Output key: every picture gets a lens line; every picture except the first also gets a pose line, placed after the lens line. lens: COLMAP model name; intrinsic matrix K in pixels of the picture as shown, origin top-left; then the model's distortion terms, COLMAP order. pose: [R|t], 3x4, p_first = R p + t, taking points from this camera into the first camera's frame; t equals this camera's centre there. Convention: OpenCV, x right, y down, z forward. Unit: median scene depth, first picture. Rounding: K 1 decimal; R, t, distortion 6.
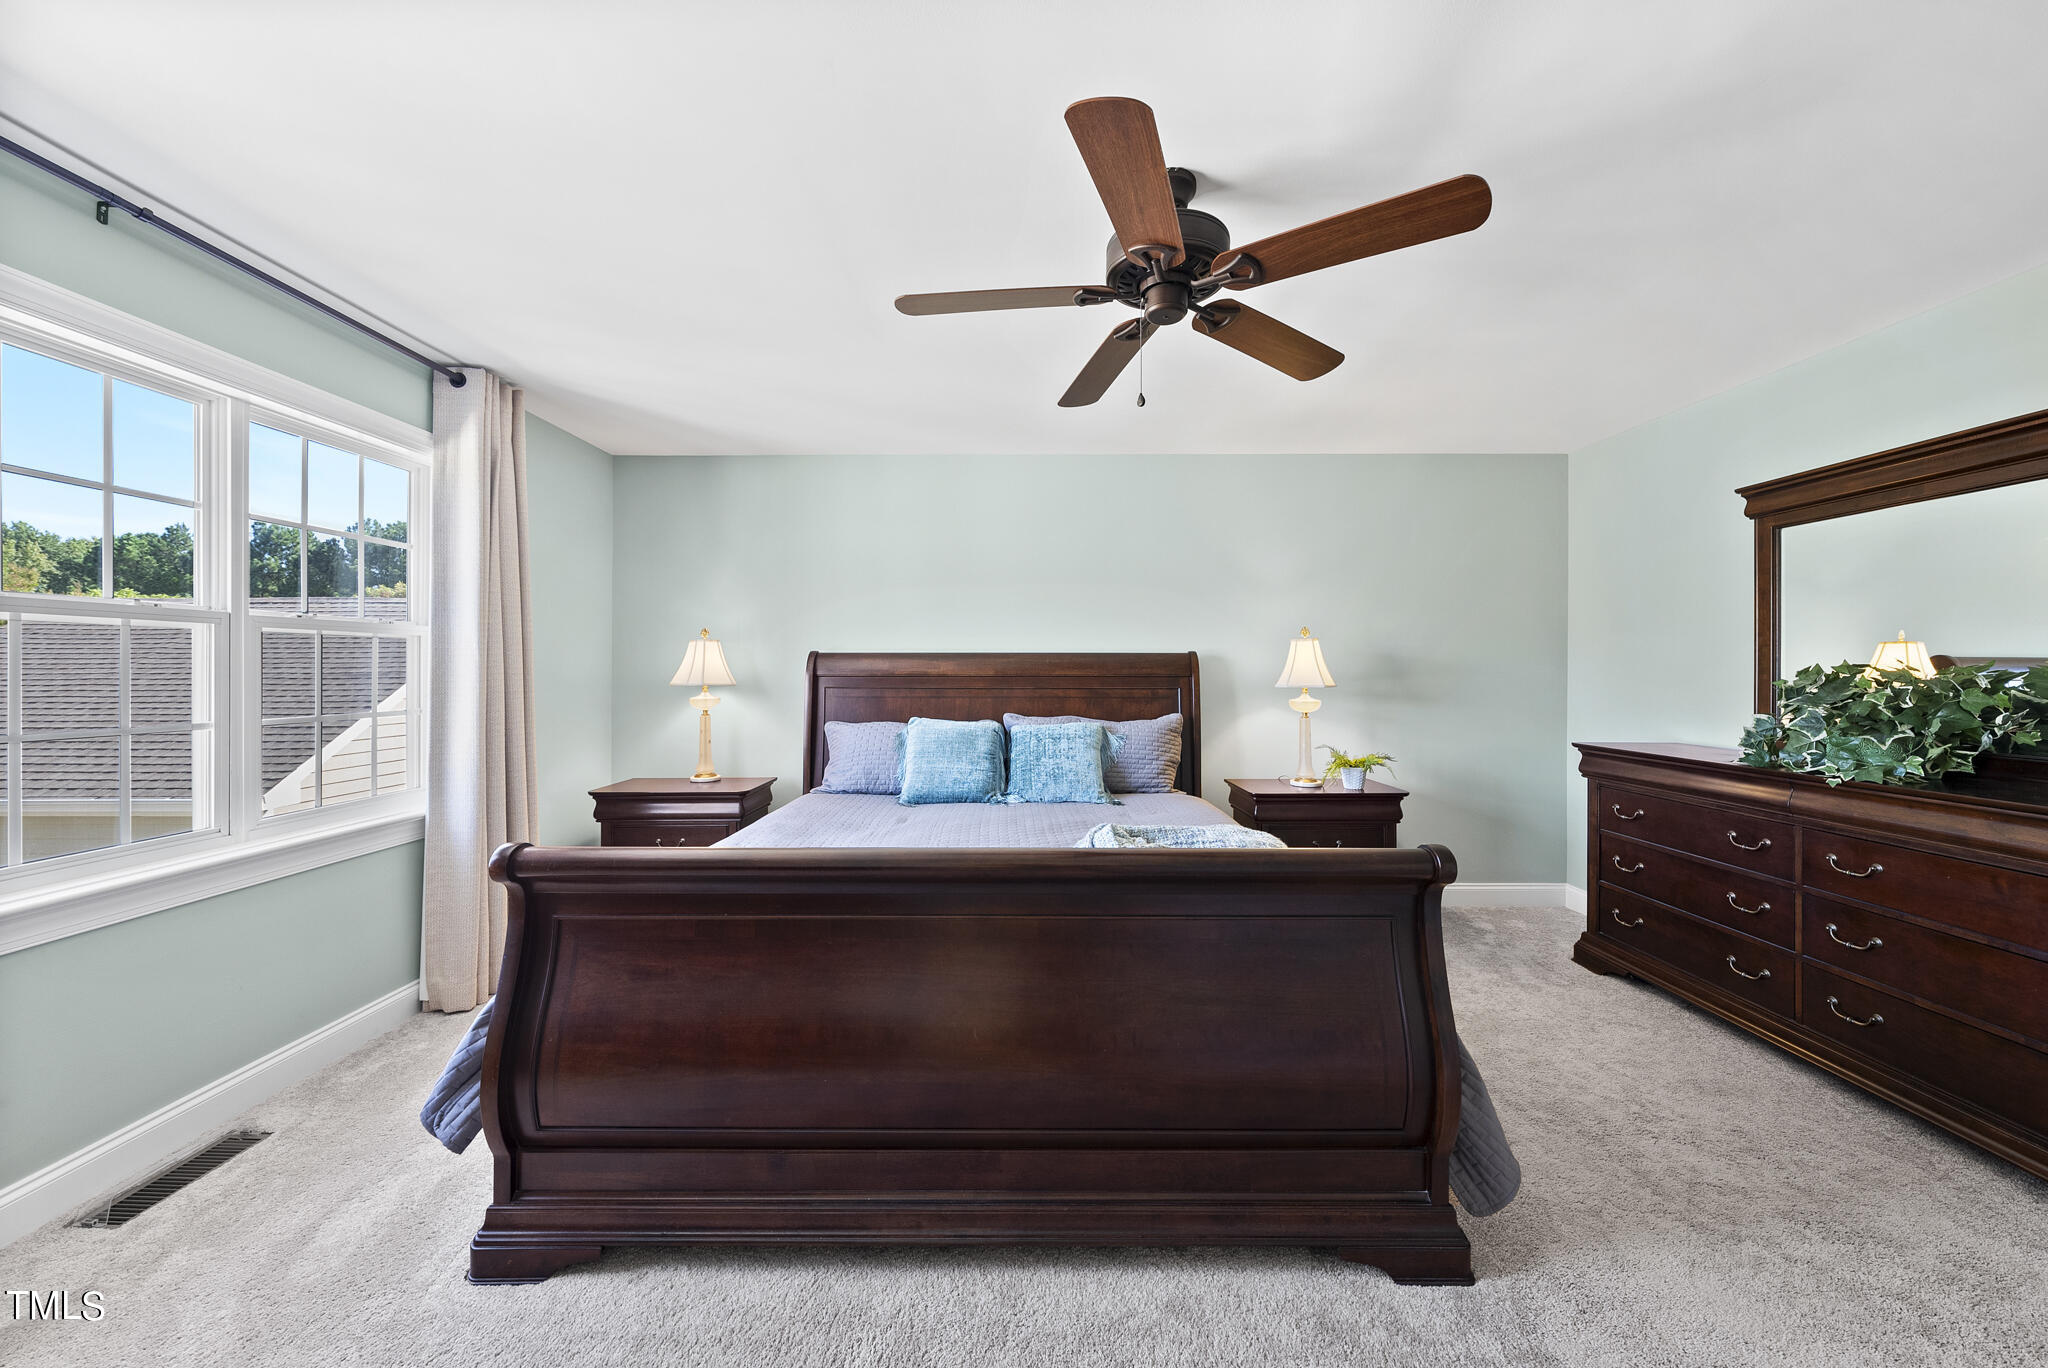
lens RADIAL K [[709.8, 0, 1025.3], [0, 709.8, 679.4], [0, 0, 1]] dist [-0.000837, 0.000011]
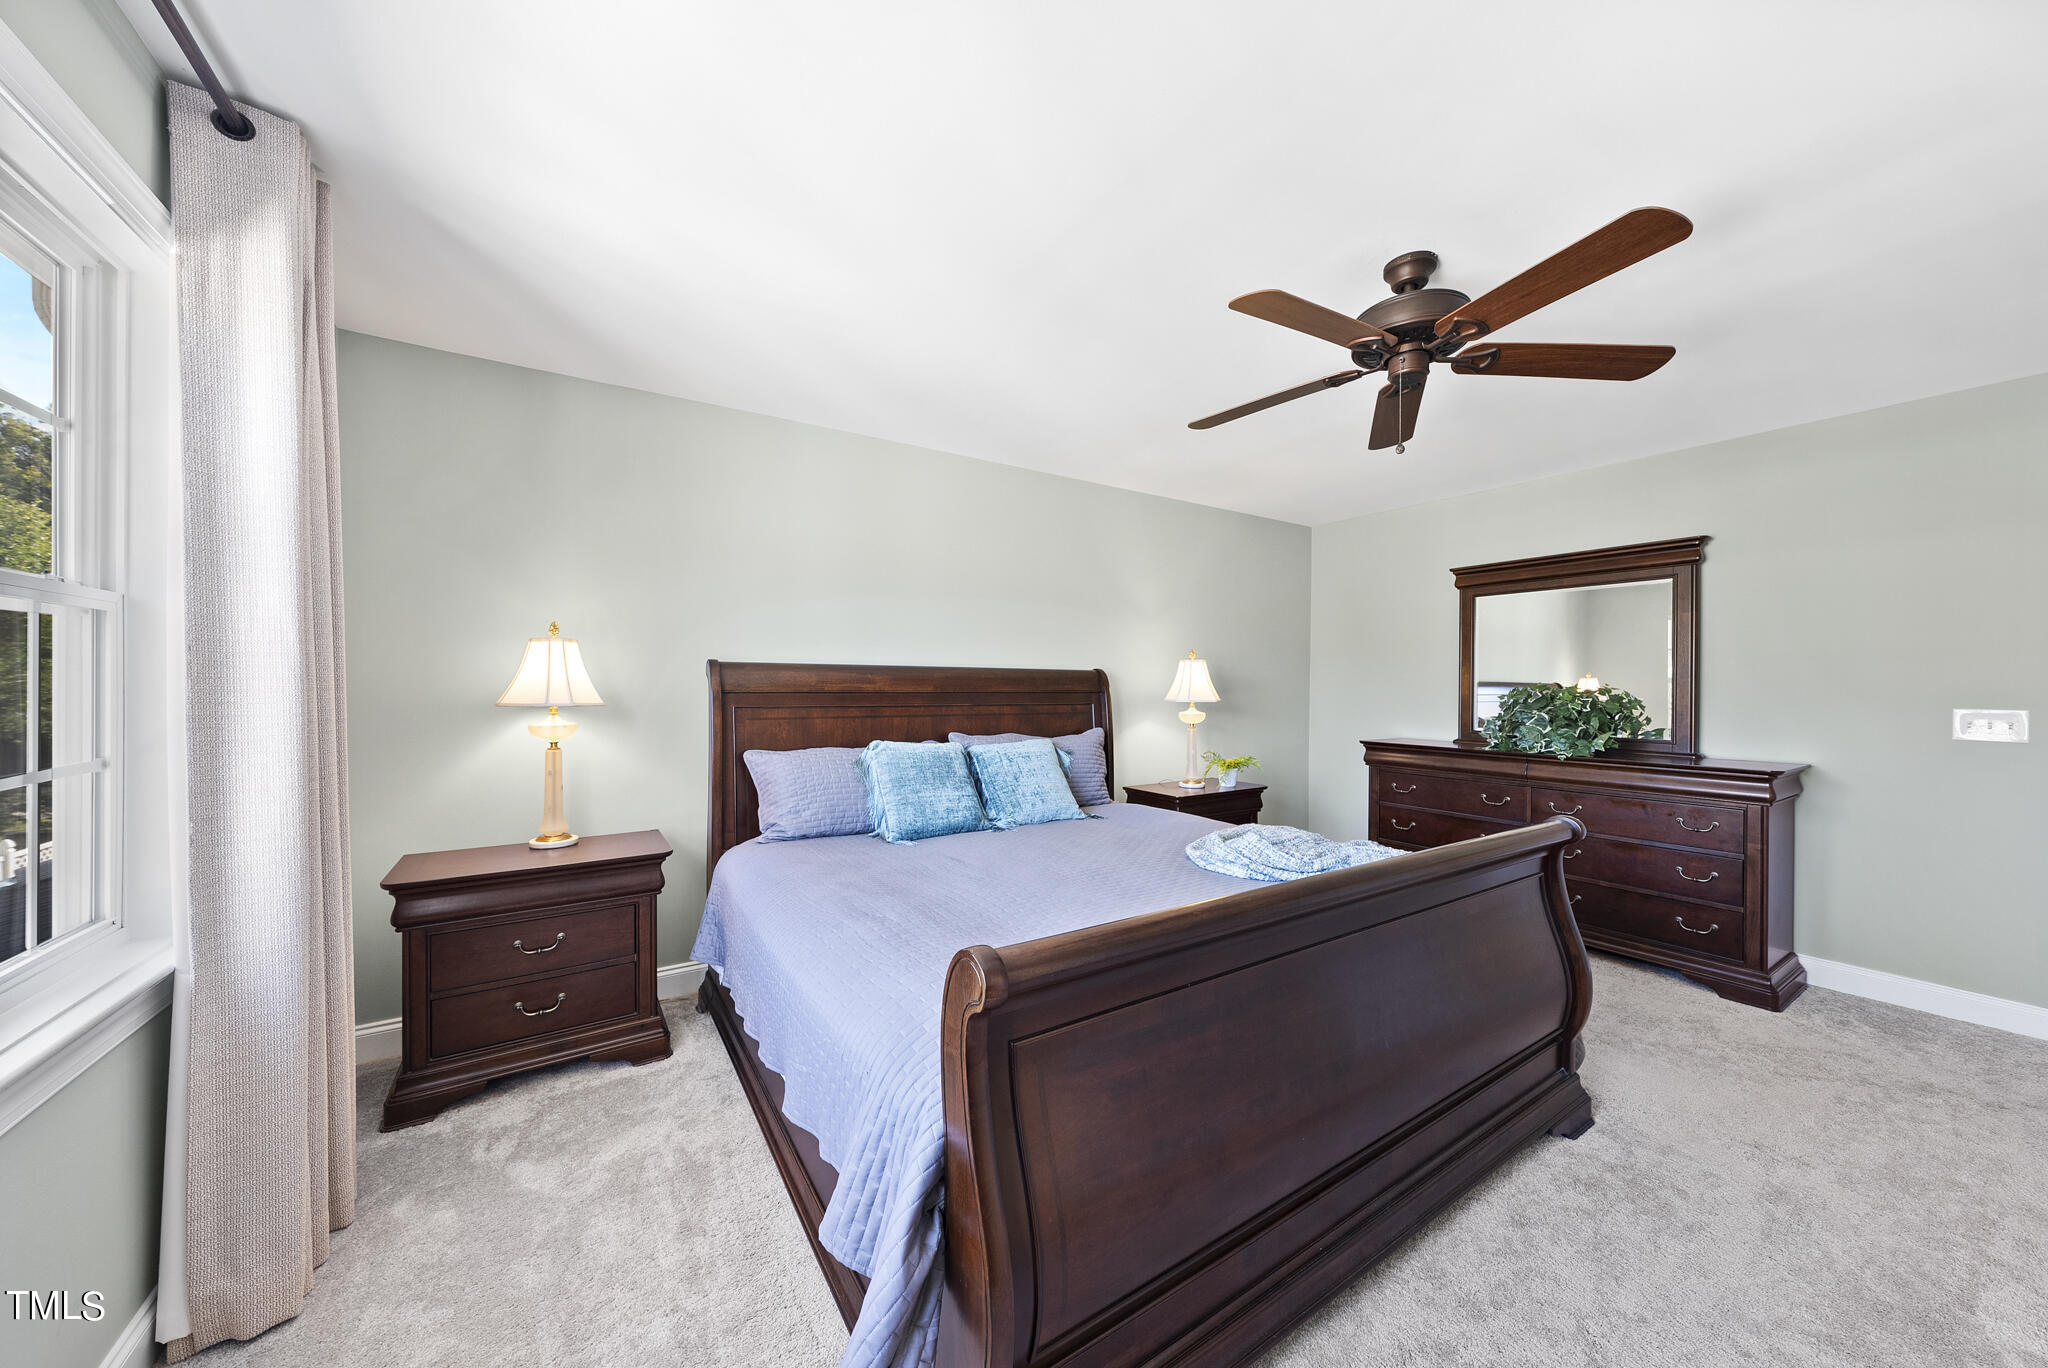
lens RADIAL K [[704.8, 0, 1027.6], [0, 704.8, 699.2], [0, 0, 1]] dist [0.001510, 0.000172]
pose [[0.836964, -0.006361, 0.547221, -0.474293], [0.001917, 0.999960, 0.008693, -0.003766], [-0.547255, -0.006226, 0.836943, 0.192689]]
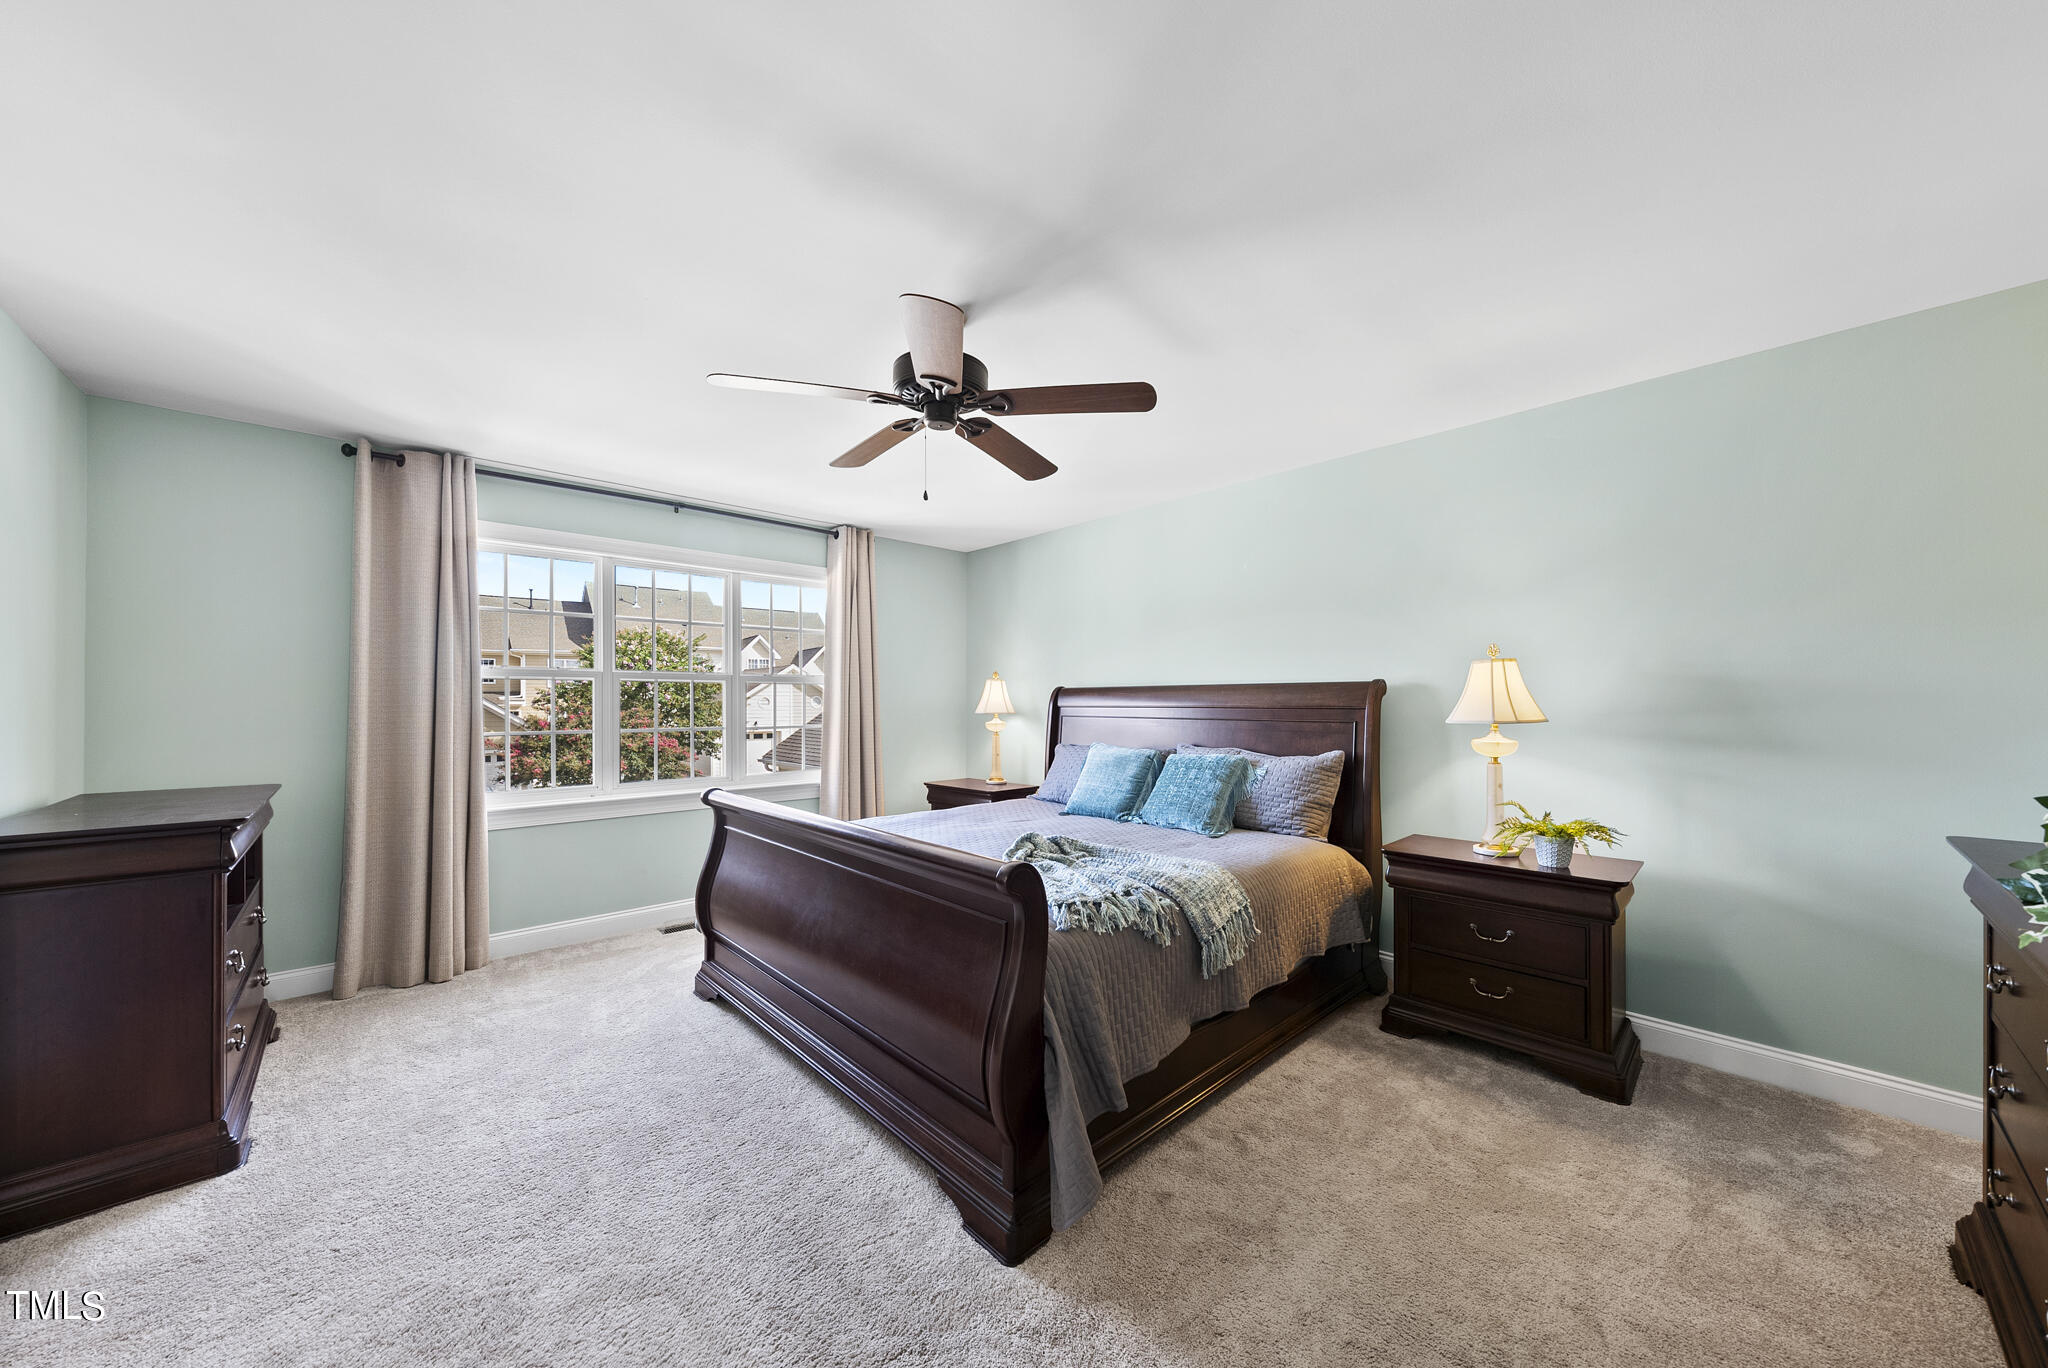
lens RADIAL K [[717.2, 0, 1025.6], [0, 717.2, 706.6], [0, 0, 1]] dist [-0.000802, -0.000177]
pose [[0.681408, 0.004180, -0.731892, 0.636284], [-0.008834, 0.999958, -0.002514, -0.001064], [0.731850, 0.008178, 0.681416, 0.115466]]
